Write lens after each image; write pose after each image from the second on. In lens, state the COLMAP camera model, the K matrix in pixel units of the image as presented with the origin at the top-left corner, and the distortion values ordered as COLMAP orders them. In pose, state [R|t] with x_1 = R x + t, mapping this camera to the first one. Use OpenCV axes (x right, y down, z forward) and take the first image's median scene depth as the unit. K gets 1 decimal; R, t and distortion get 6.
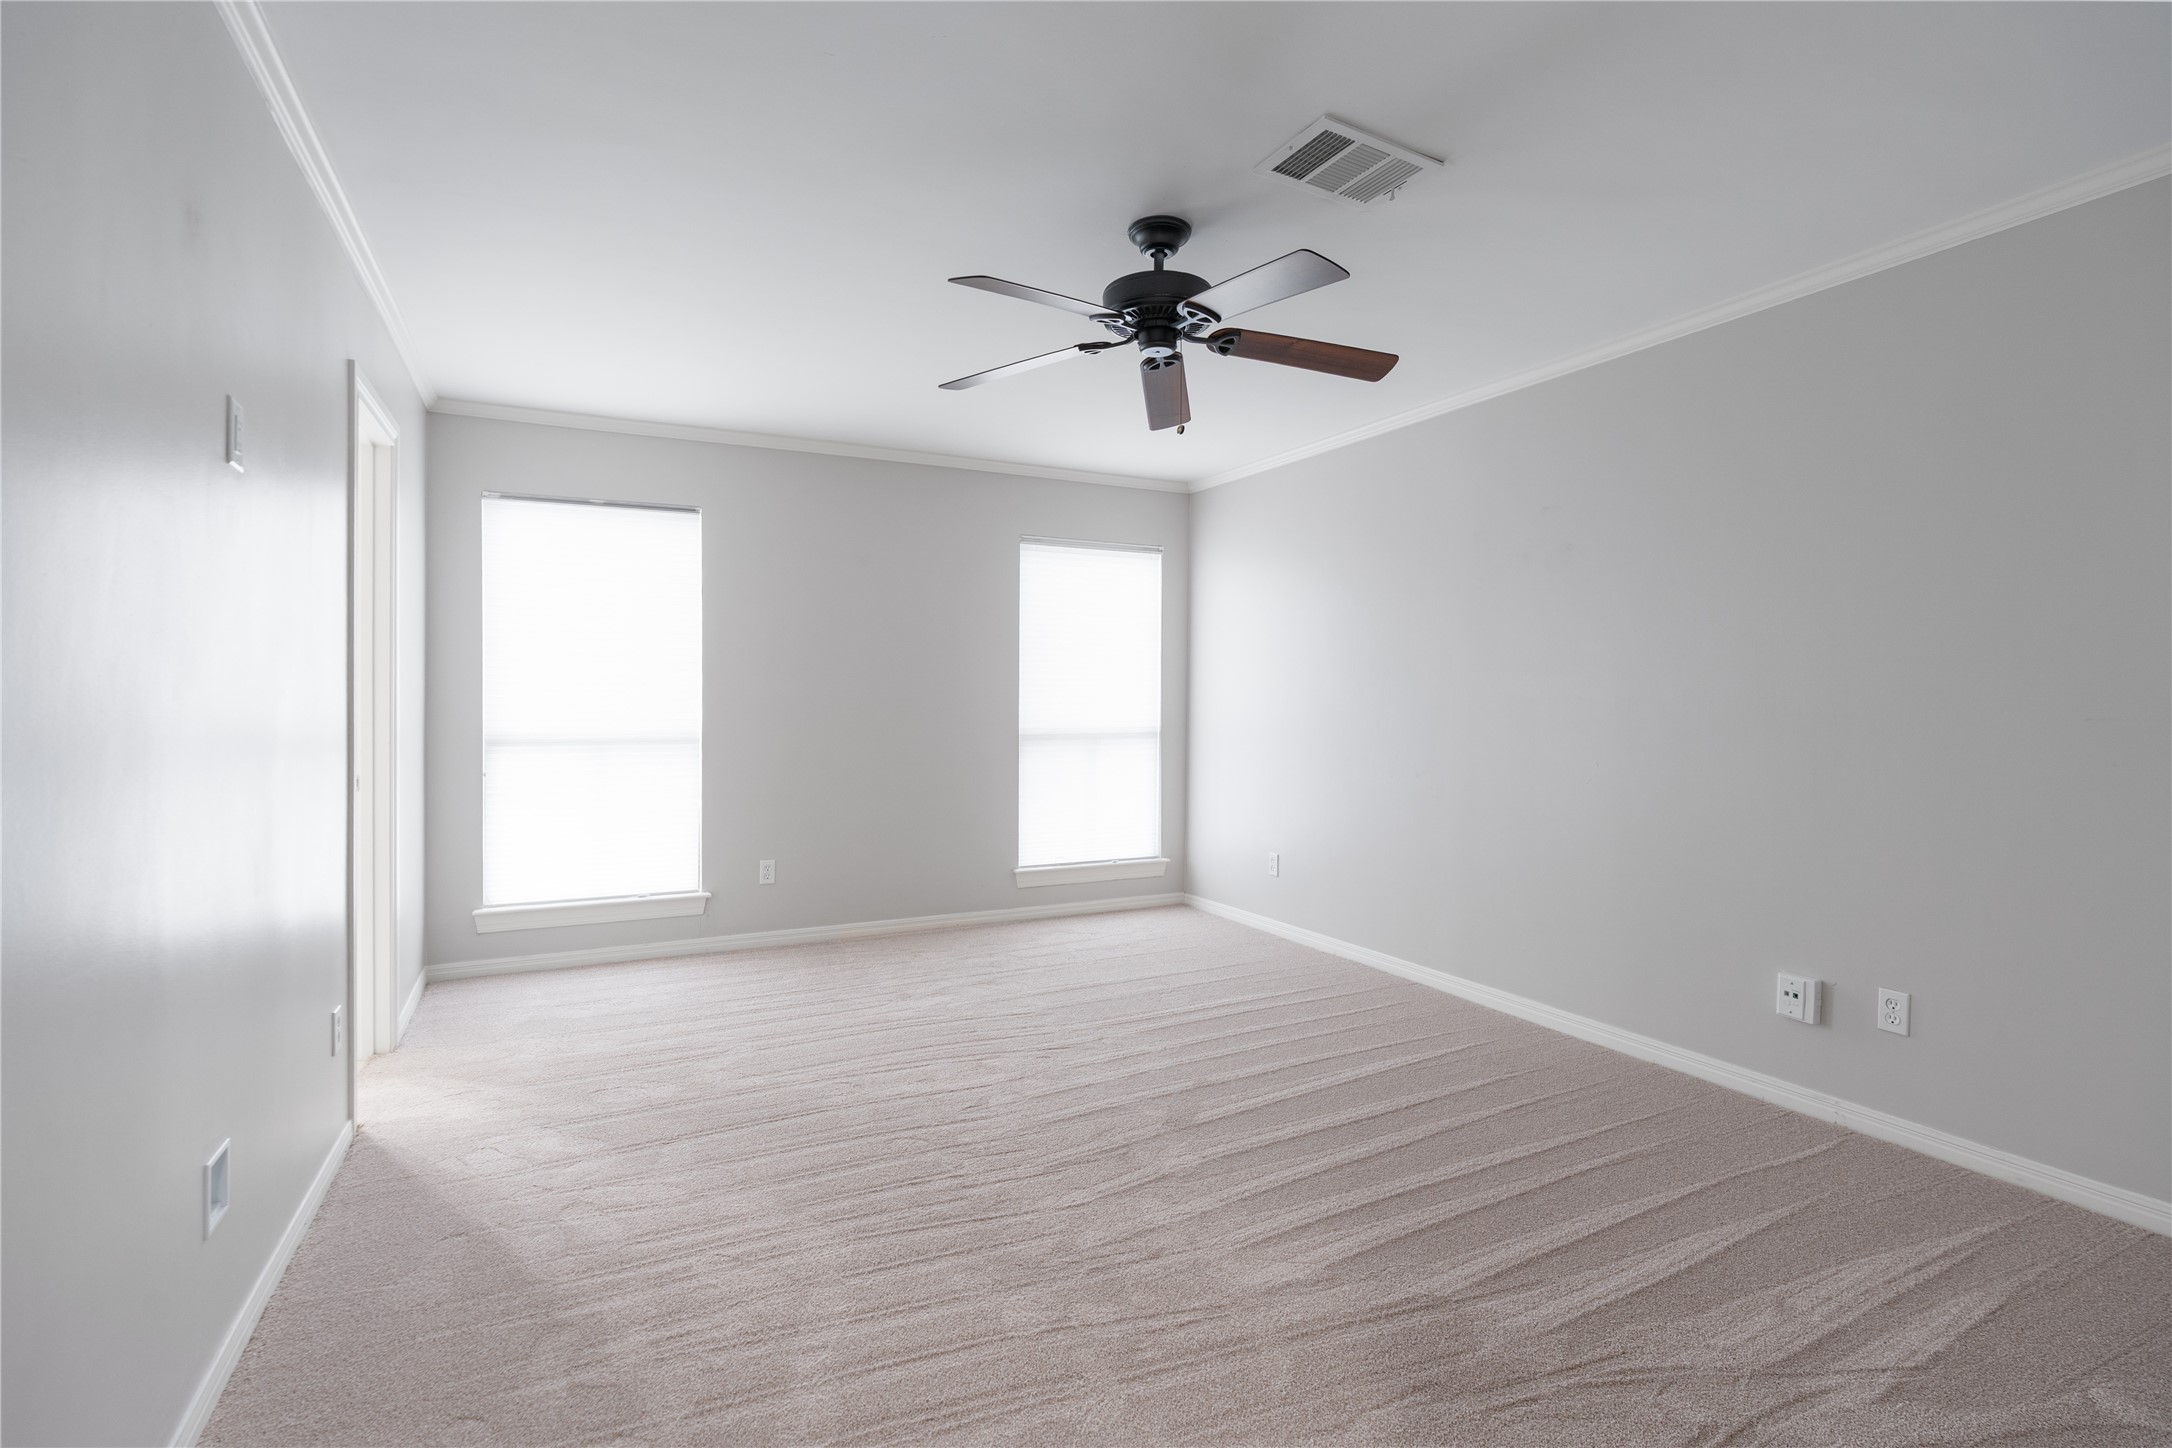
lens RADIAL K [[973.9, 0, 1091.2], [0, 973.9, 701.9], [0, 0, 1]] dist [-0.005649, 0.000369]
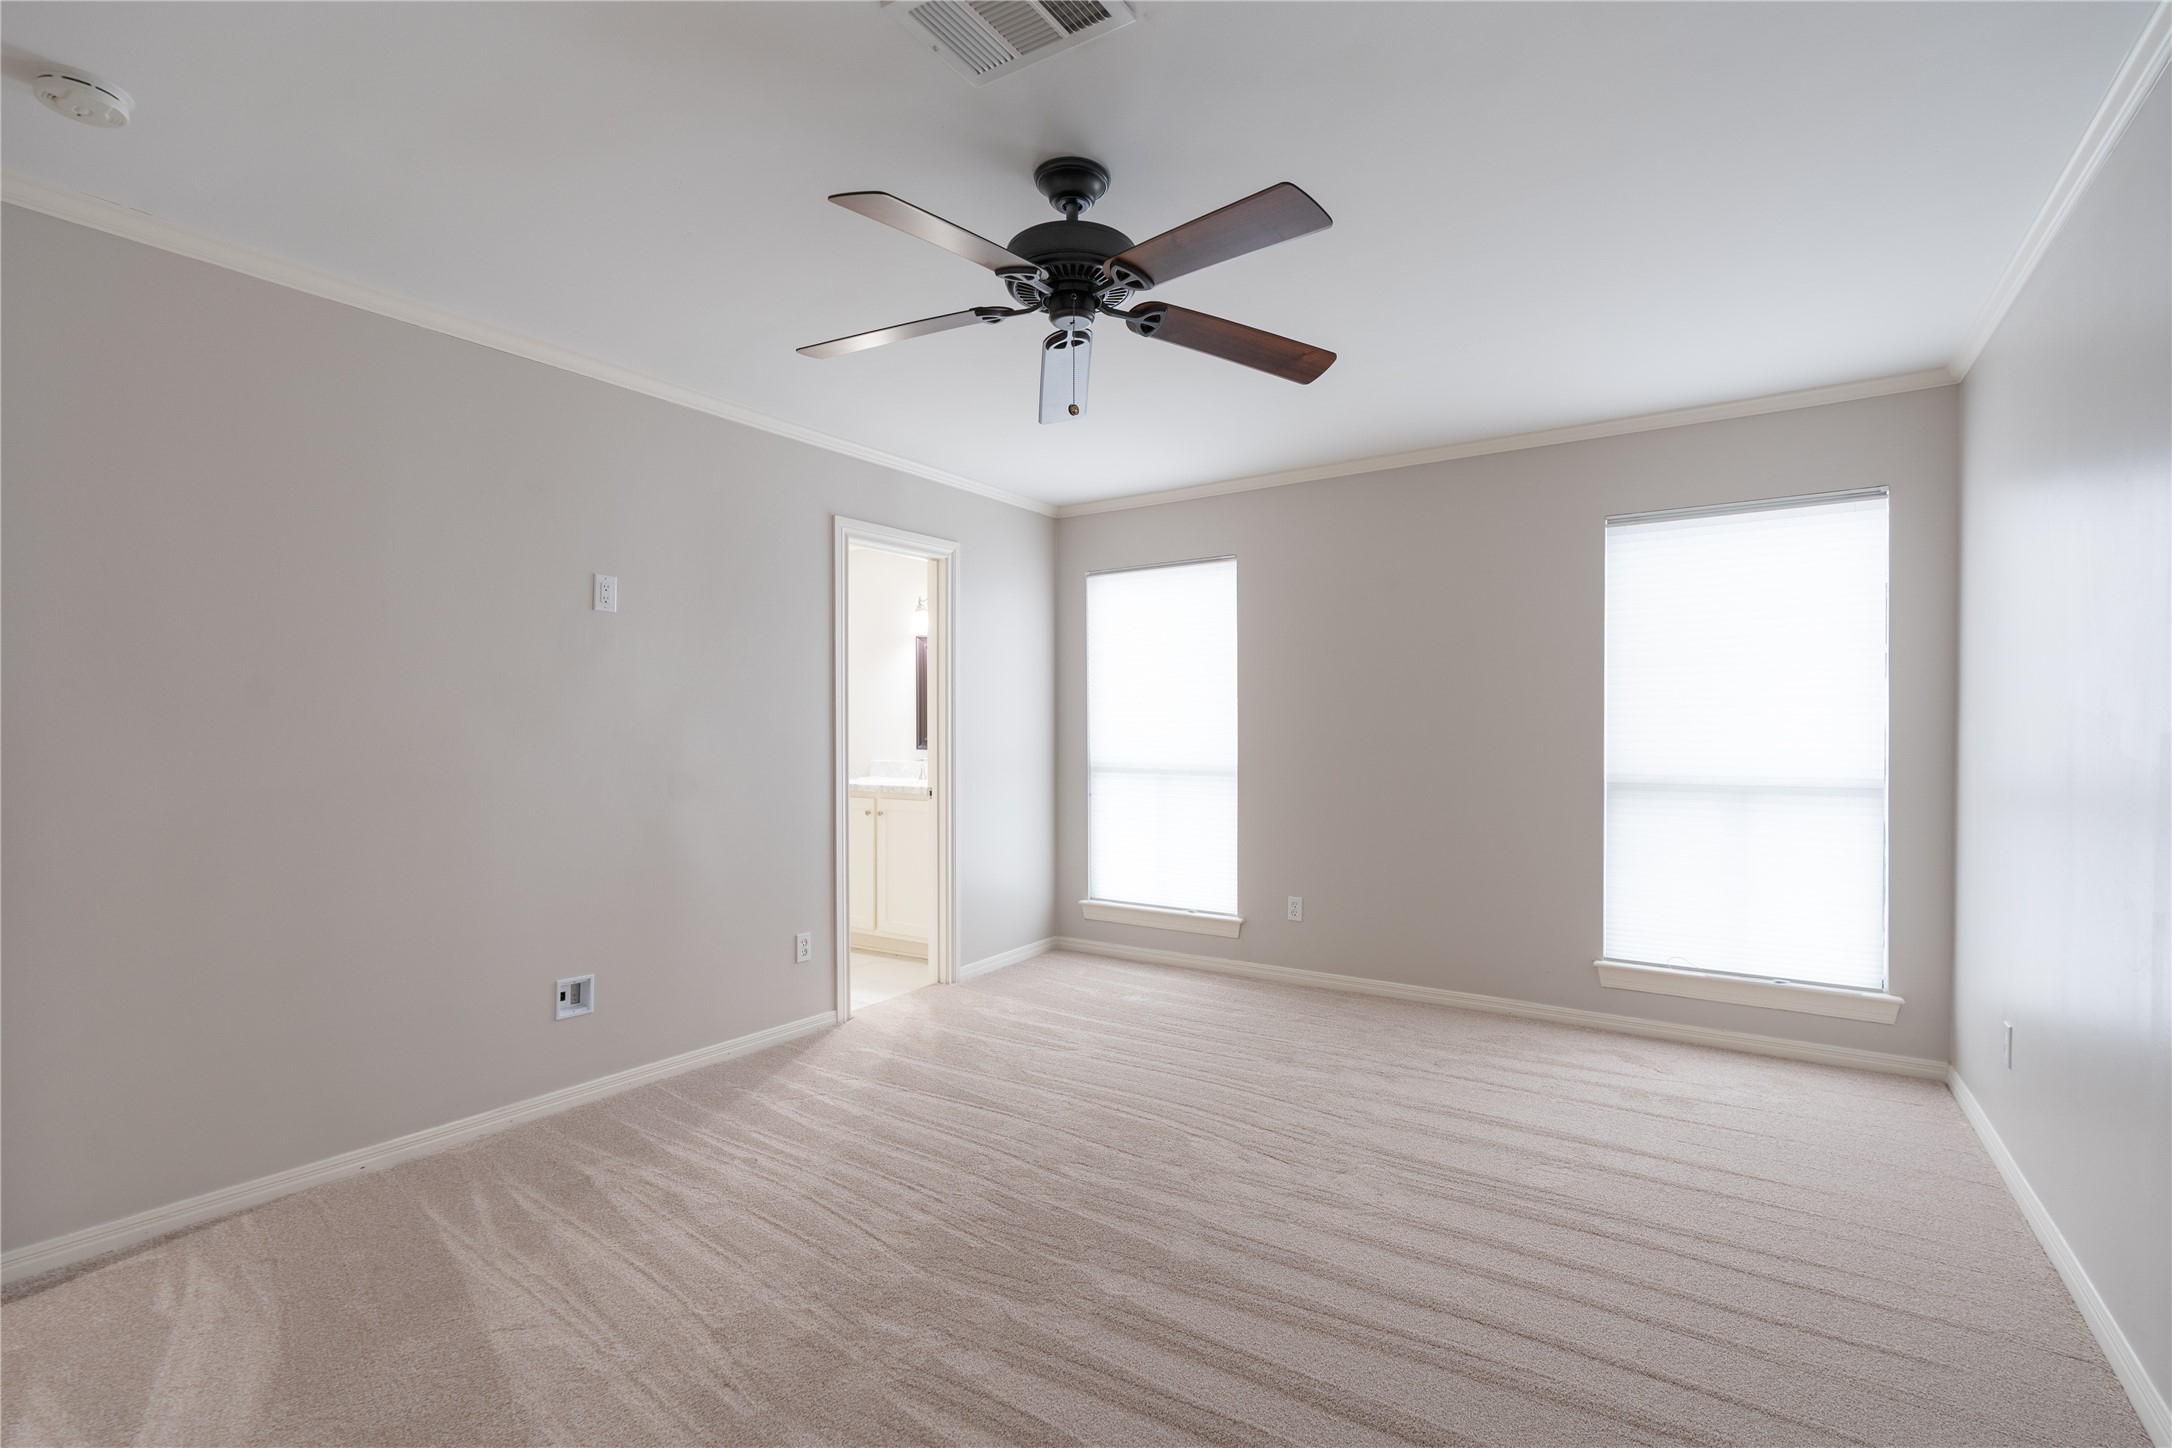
lens RADIAL K [[973.9, 0, 1088.9], [0, 973.9, 735.0], [0, 0, 1]] dist [-0.005649, 0.000369]
pose [[0.504904, -0.001479, -0.863174, 0.464493], [-0.003889, 0.999984, -0.003989, 0.002413], [0.863167, 0.005370, 0.504890, 0.349378]]
